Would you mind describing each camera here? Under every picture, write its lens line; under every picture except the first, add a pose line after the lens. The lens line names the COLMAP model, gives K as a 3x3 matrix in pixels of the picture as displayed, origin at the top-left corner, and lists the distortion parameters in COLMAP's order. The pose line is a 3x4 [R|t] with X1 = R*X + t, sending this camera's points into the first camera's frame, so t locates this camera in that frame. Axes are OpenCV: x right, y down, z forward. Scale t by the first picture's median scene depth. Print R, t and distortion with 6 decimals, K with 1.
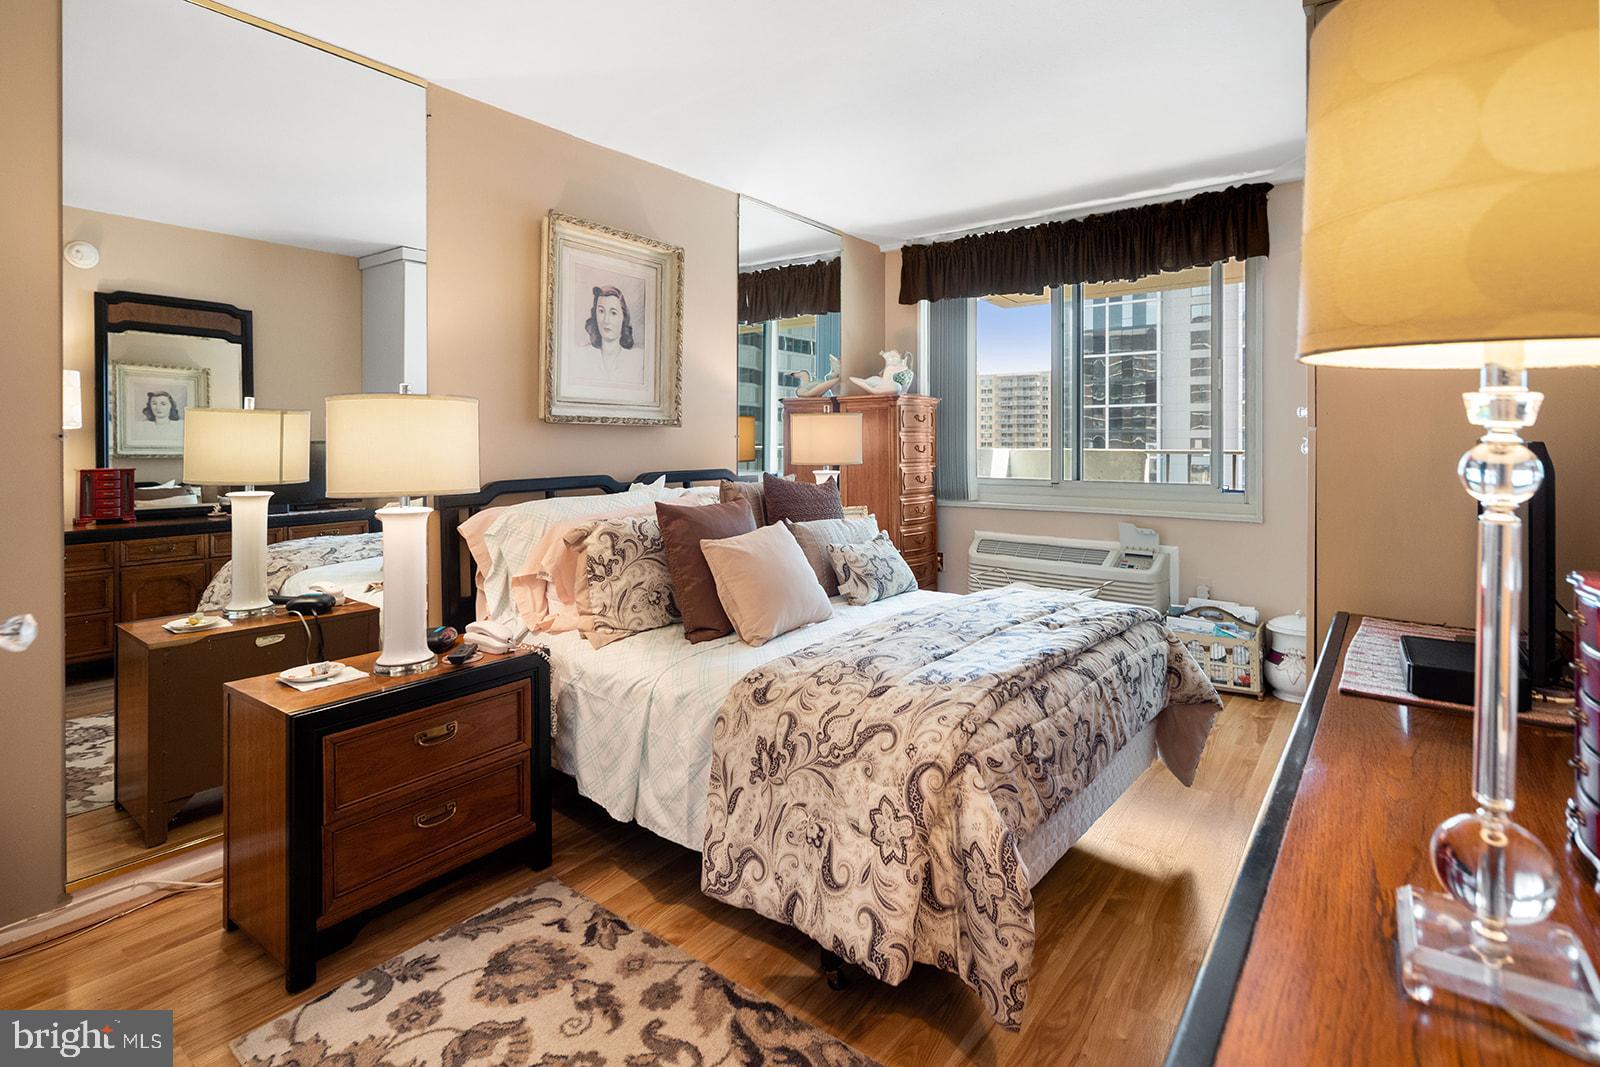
lens RADIAL K [[772.9, 0, 799.8], [0, 772.9, 433.0], [0, 0, 1]] dist [-0.000363, -0.000779]
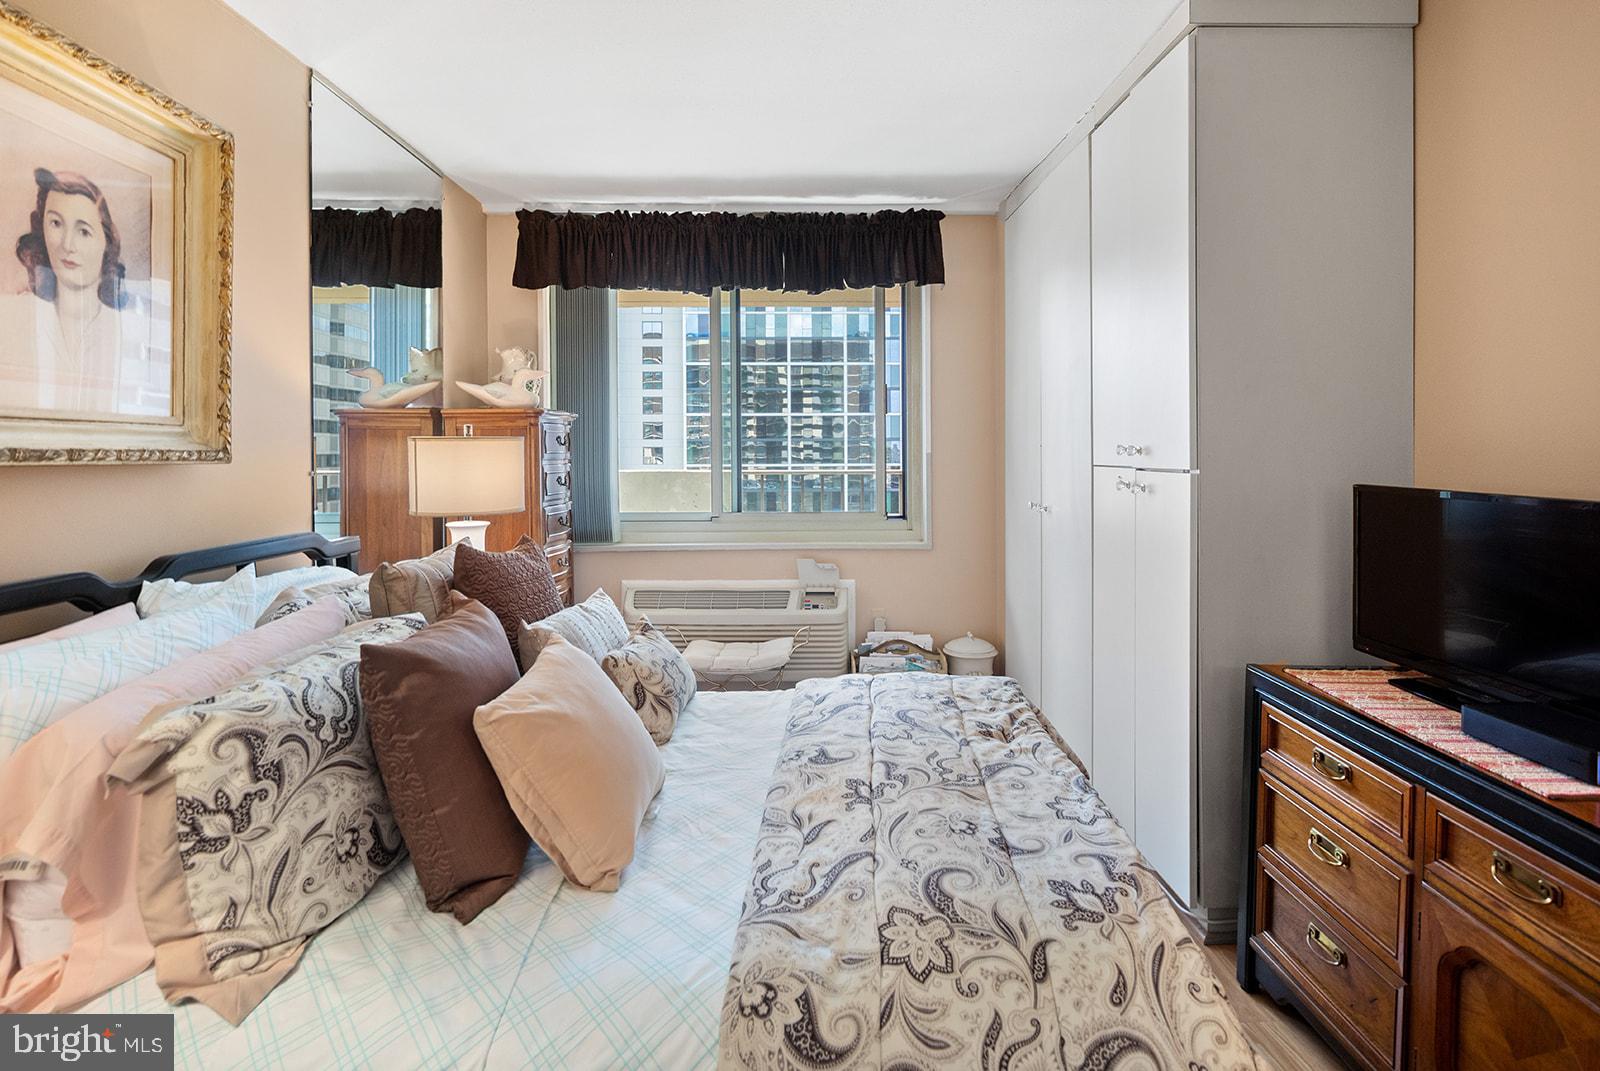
lens RADIAL K [[794.4, 0, 802.0], [0, 794.4, 452.6], [0, 0, 1]] dist [0.001900, -0.002733]
pose [[0.779538, -0.005348, 0.626333, -0.191255], [-0.003469, 0.999911, 0.012856, -0.023675], [-0.626346, -0.012195, 0.779450, 0.312964]]
